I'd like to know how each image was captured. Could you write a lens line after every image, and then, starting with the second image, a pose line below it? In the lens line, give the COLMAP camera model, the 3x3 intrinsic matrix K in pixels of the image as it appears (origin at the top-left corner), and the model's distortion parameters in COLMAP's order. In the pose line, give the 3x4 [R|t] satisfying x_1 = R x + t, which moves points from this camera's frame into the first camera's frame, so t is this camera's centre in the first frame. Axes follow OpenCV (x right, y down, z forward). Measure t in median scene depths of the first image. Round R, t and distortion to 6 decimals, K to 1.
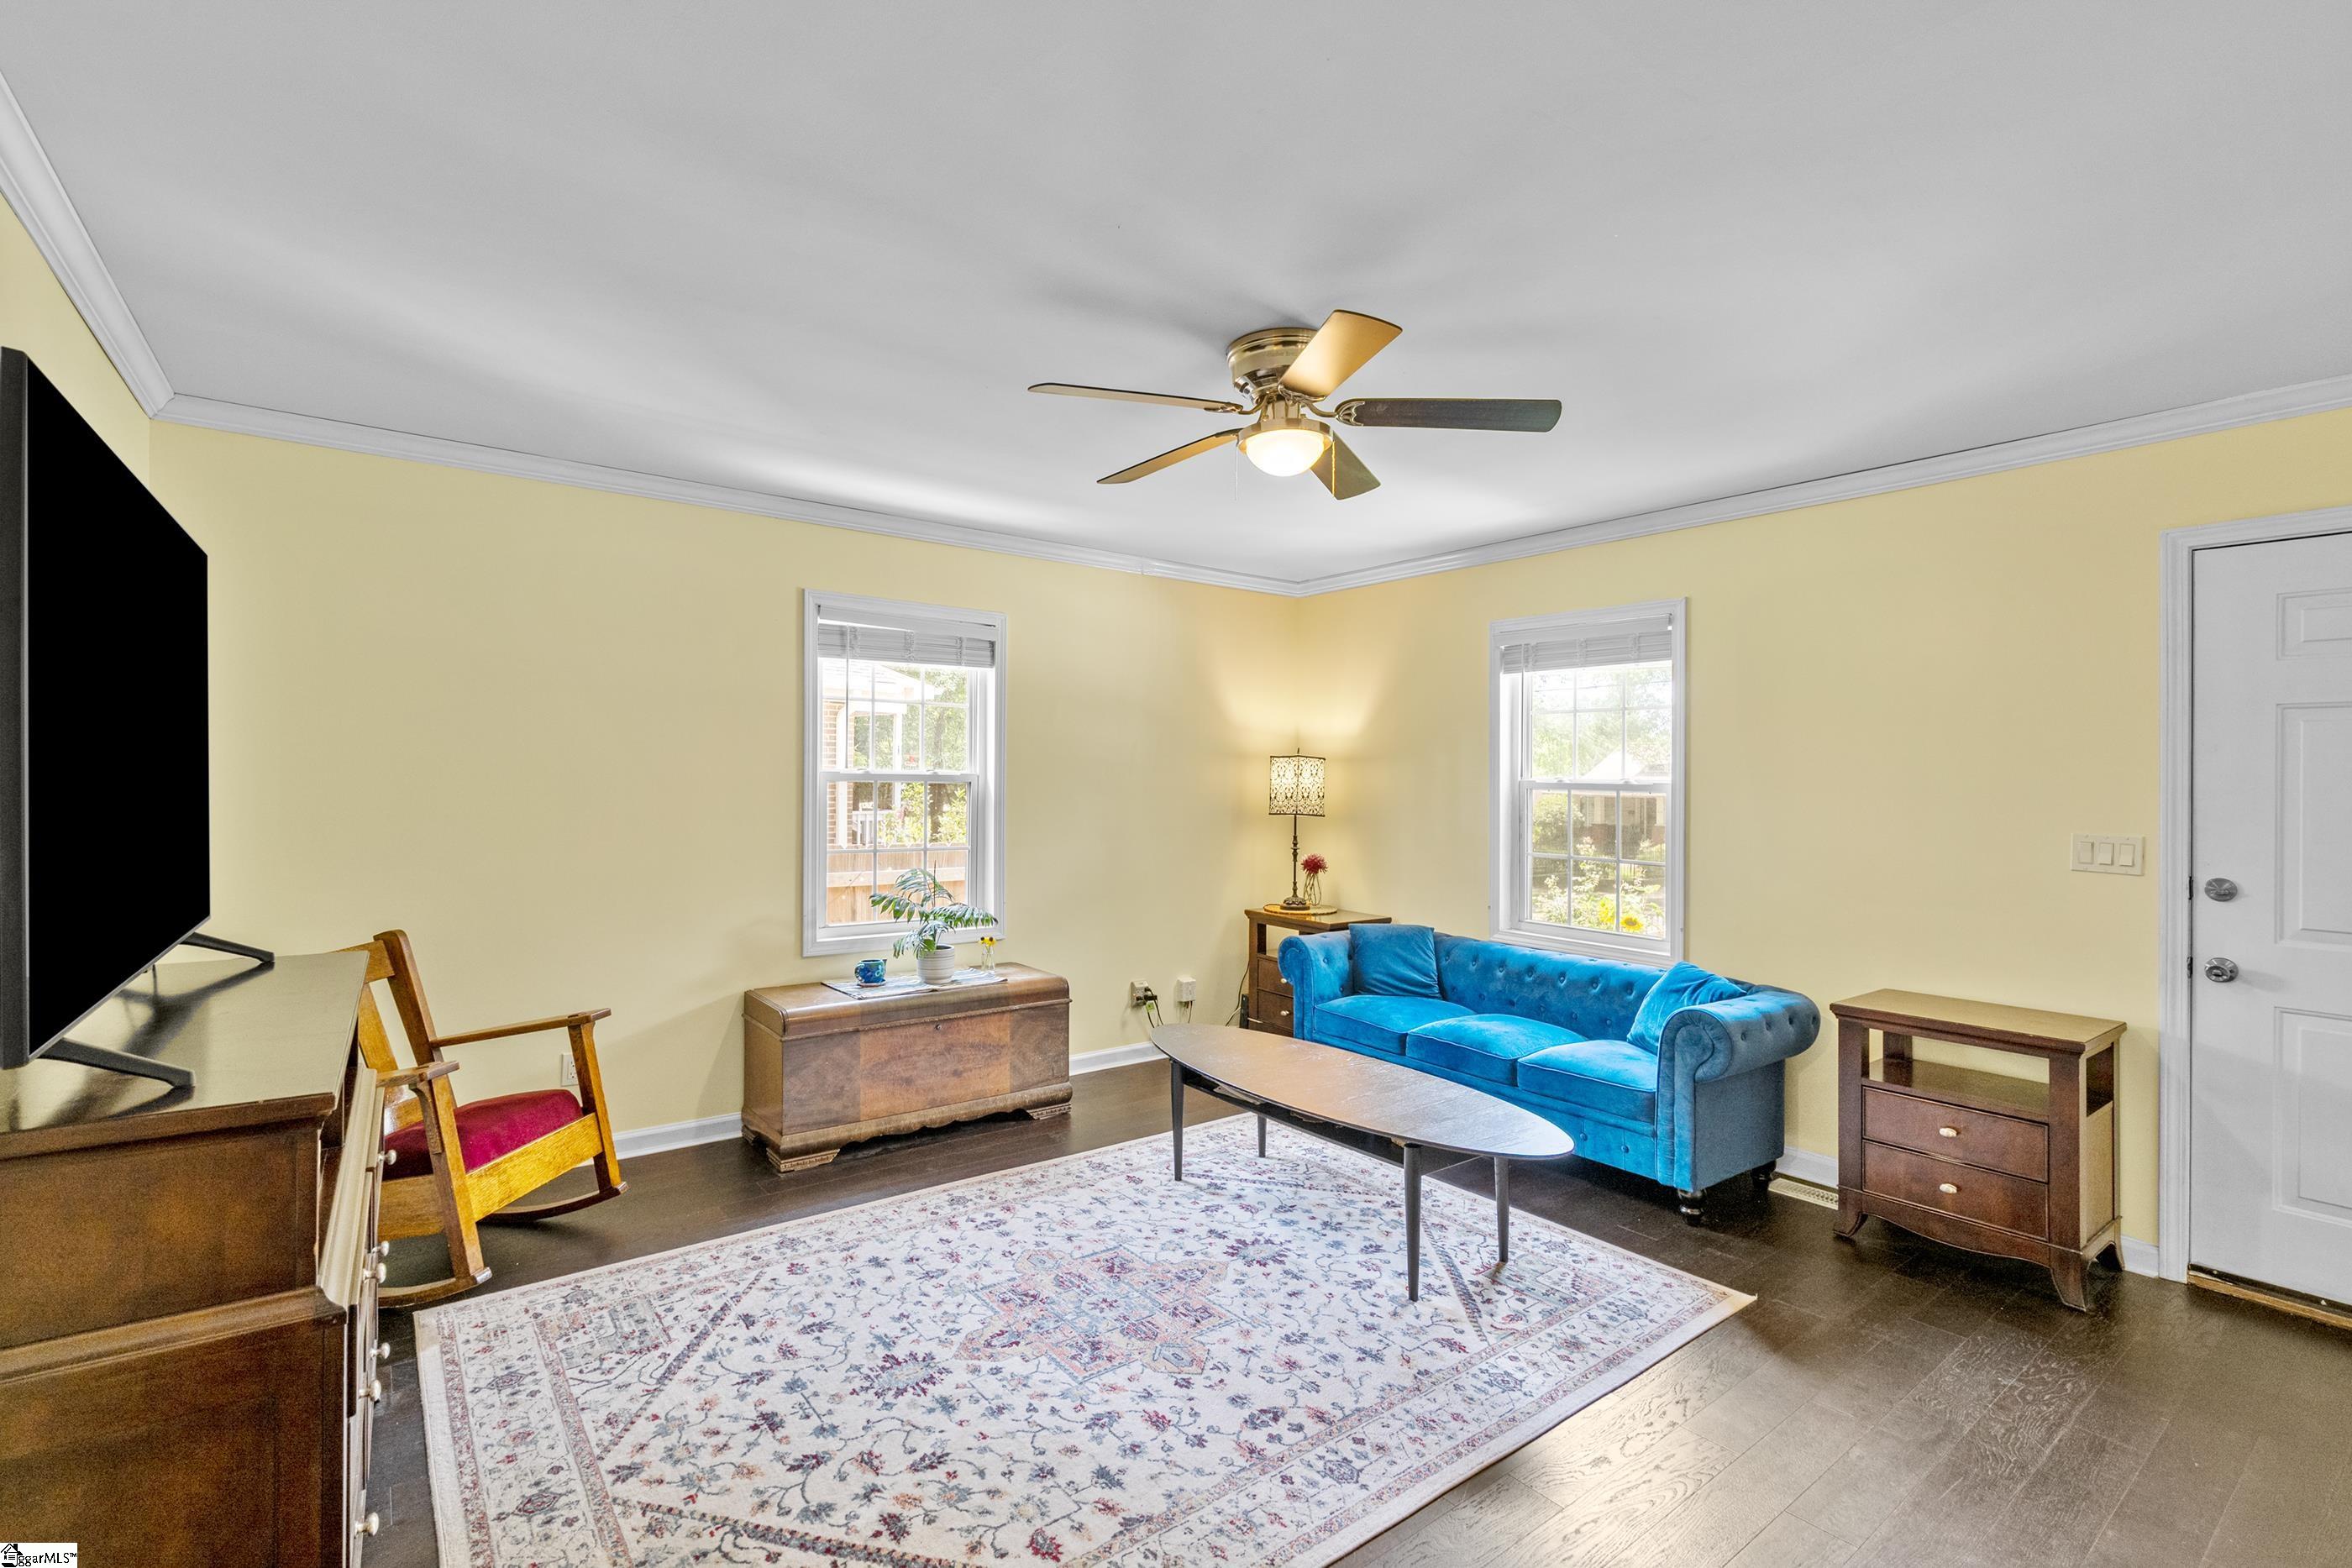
lens RADIAL K [[1060.9, 0, 1180.9], [0, 1060.9, 798.2], [0, 0, 1]] dist [-0.005010, 0.003450]
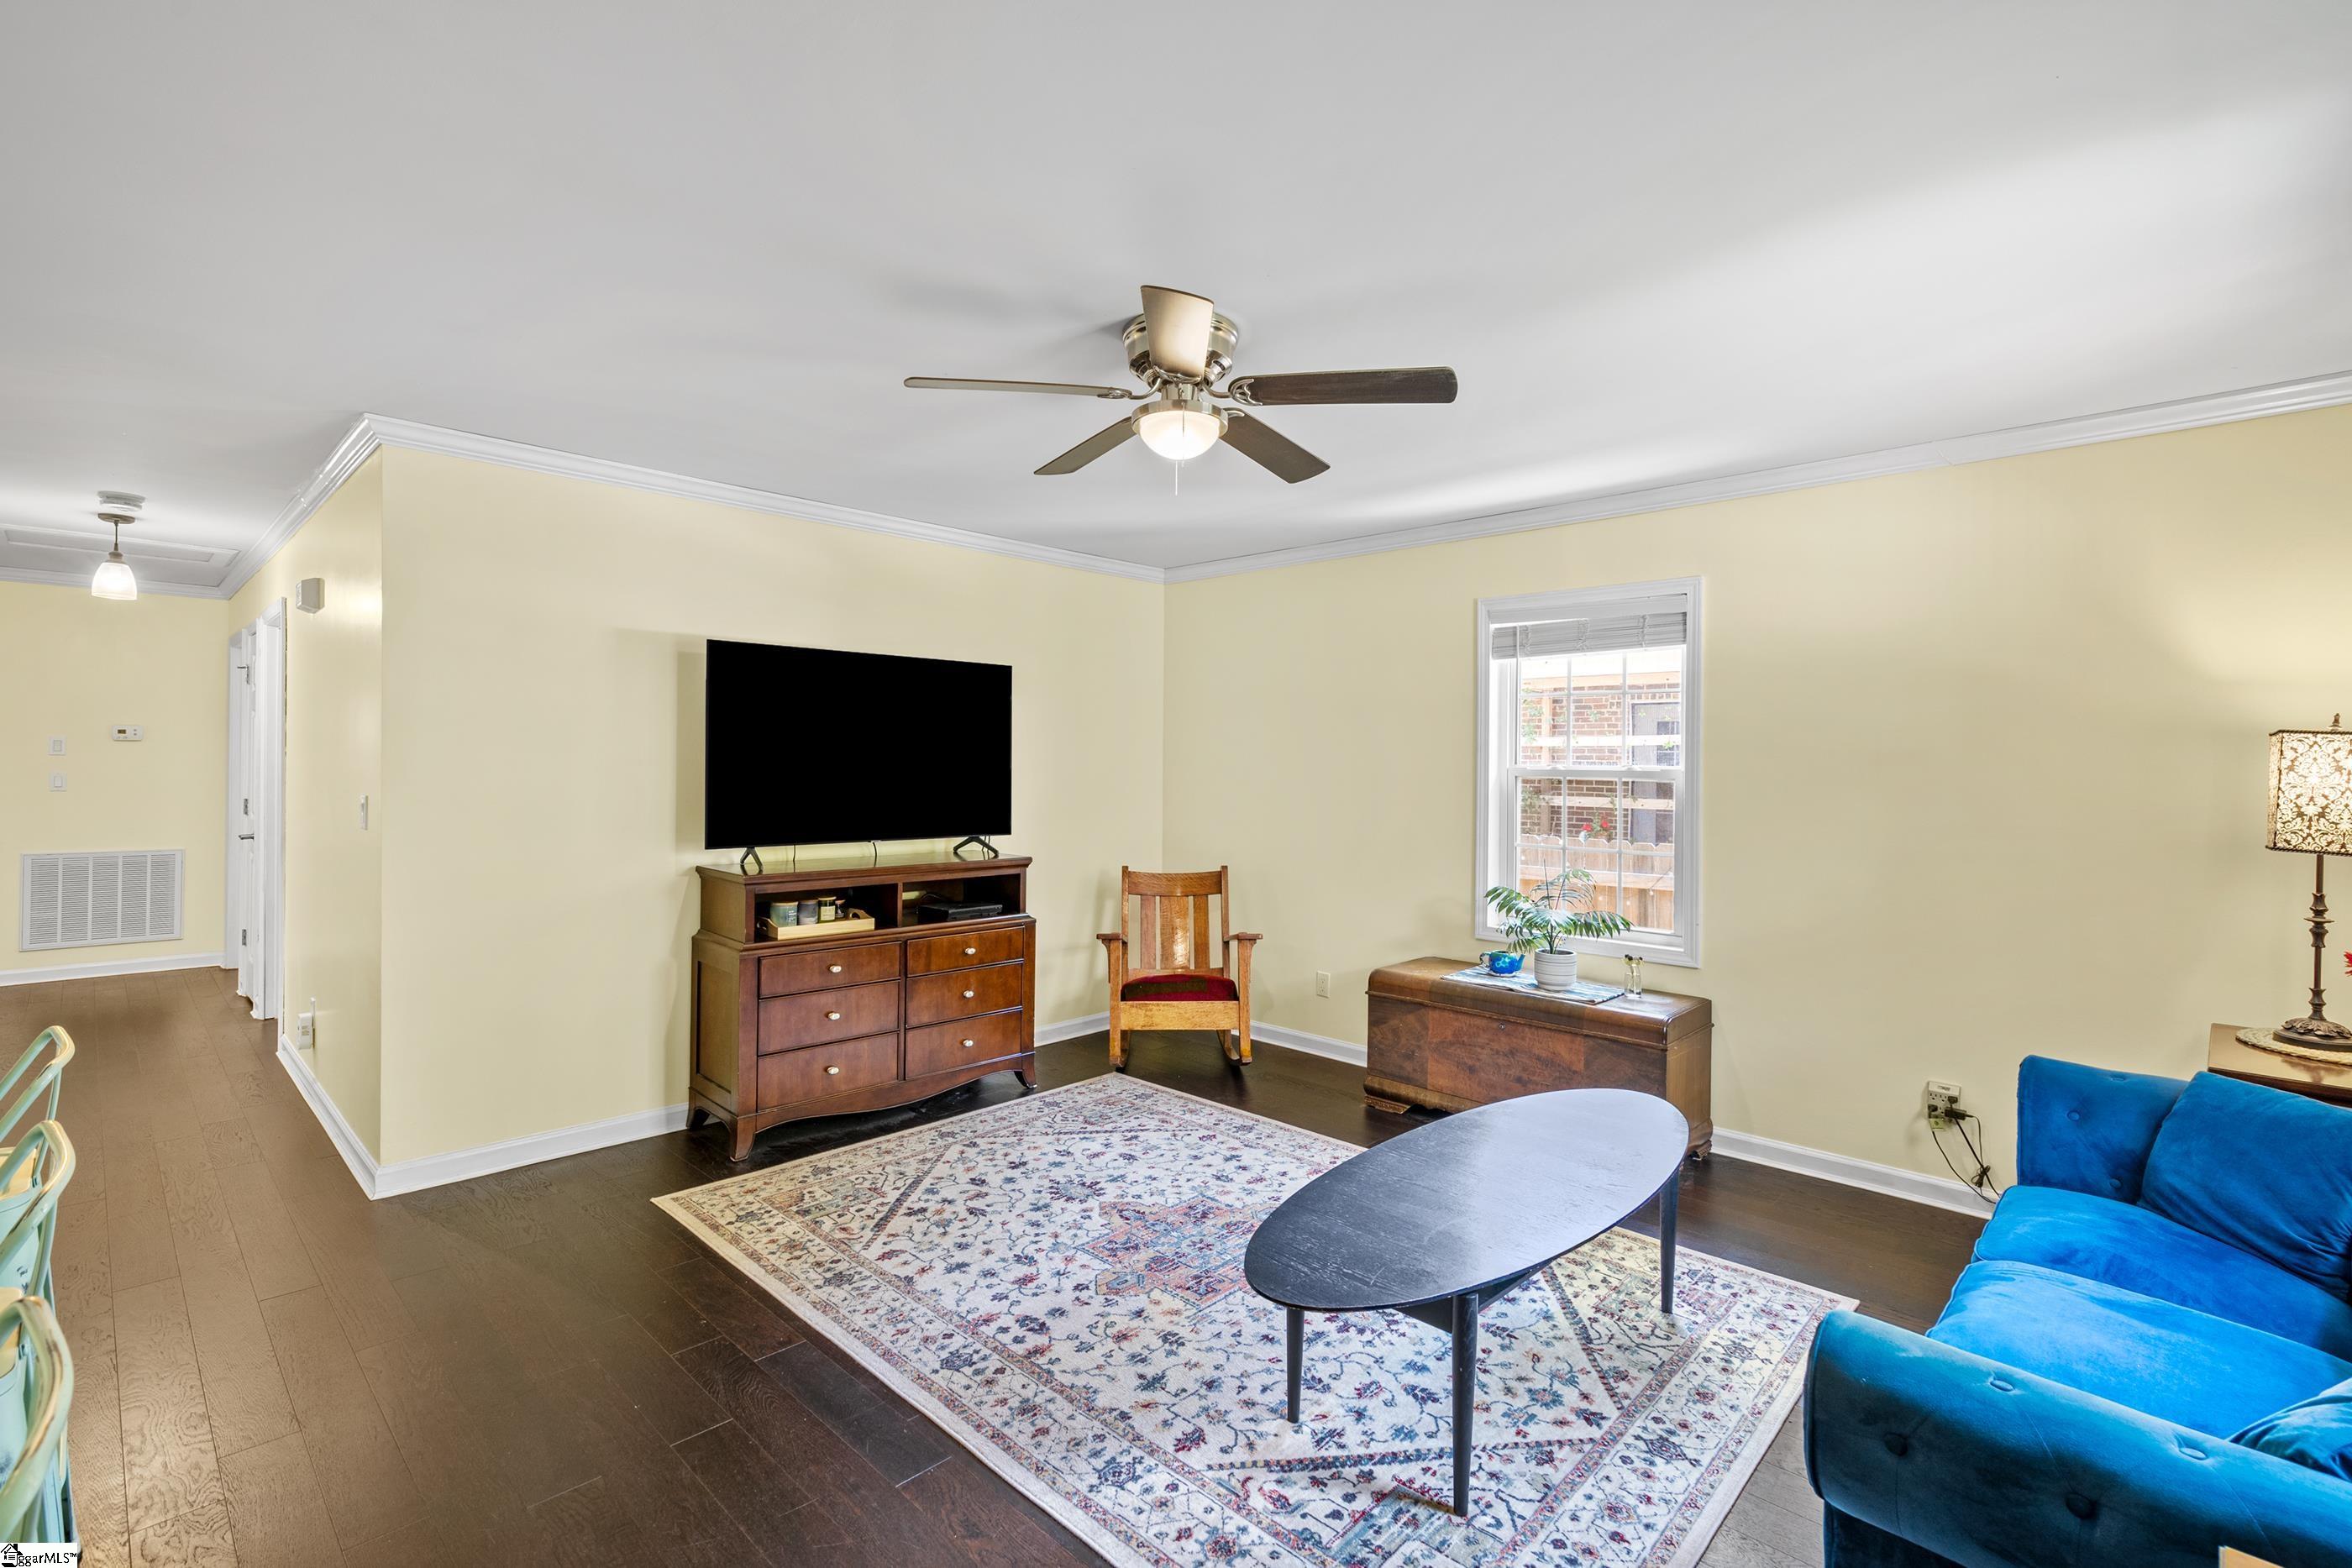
lens RADIAL K [[1060.9, 0, 1166.1], [0, 1060.9, 772.5], [0, 0, 1]] dist [-0.005010, 0.003450]
pose [[0.141423, -0.004755, -0.989938, 1.047352], [-0.028159, 0.999564, -0.008824, -0.001511], [0.989549, 0.029124, 0.141227, 0.821963]]
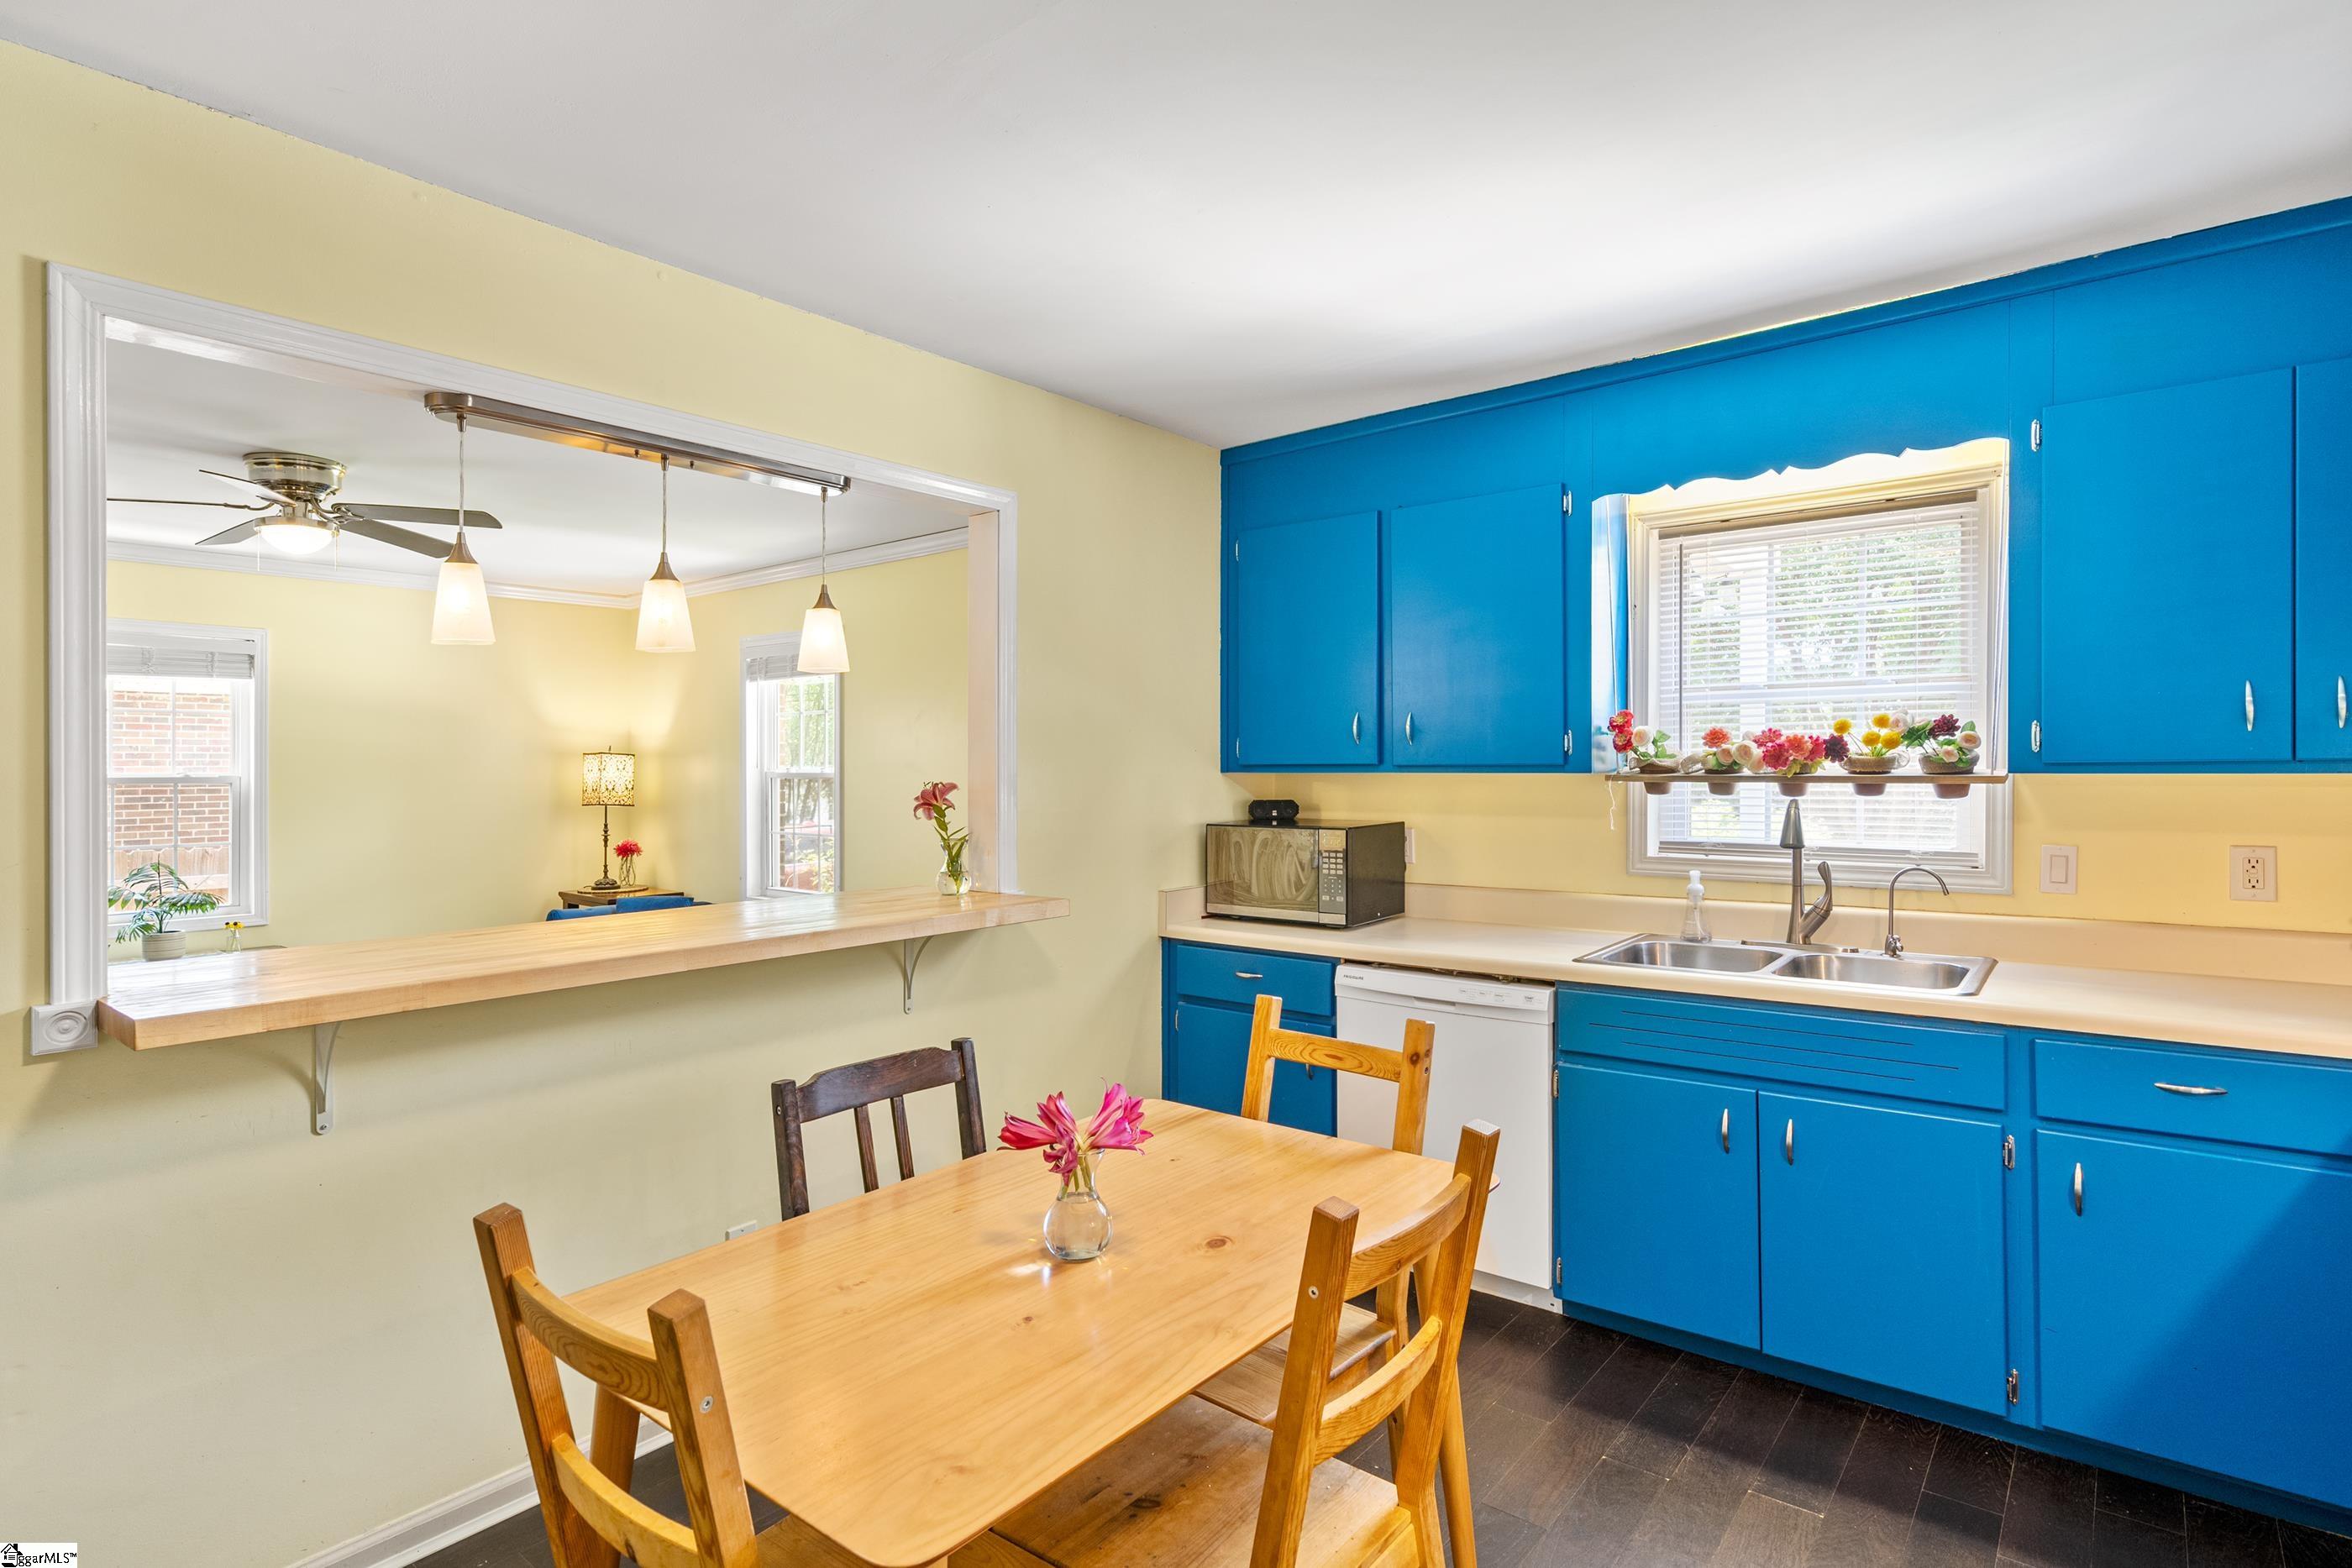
lens RADIAL K [[1182.4, 0, 1179.0], [0, 1182.4, 767.9], [0, 0, 1]] dist [0.000543, 0.000894]
pose [[0.973271, -0.018759, 0.228892, 0.835891], [0.023149, 0.999596, -0.016508, 0.021700], [-0.228489, 0.021365, 0.973312, -0.731614]]
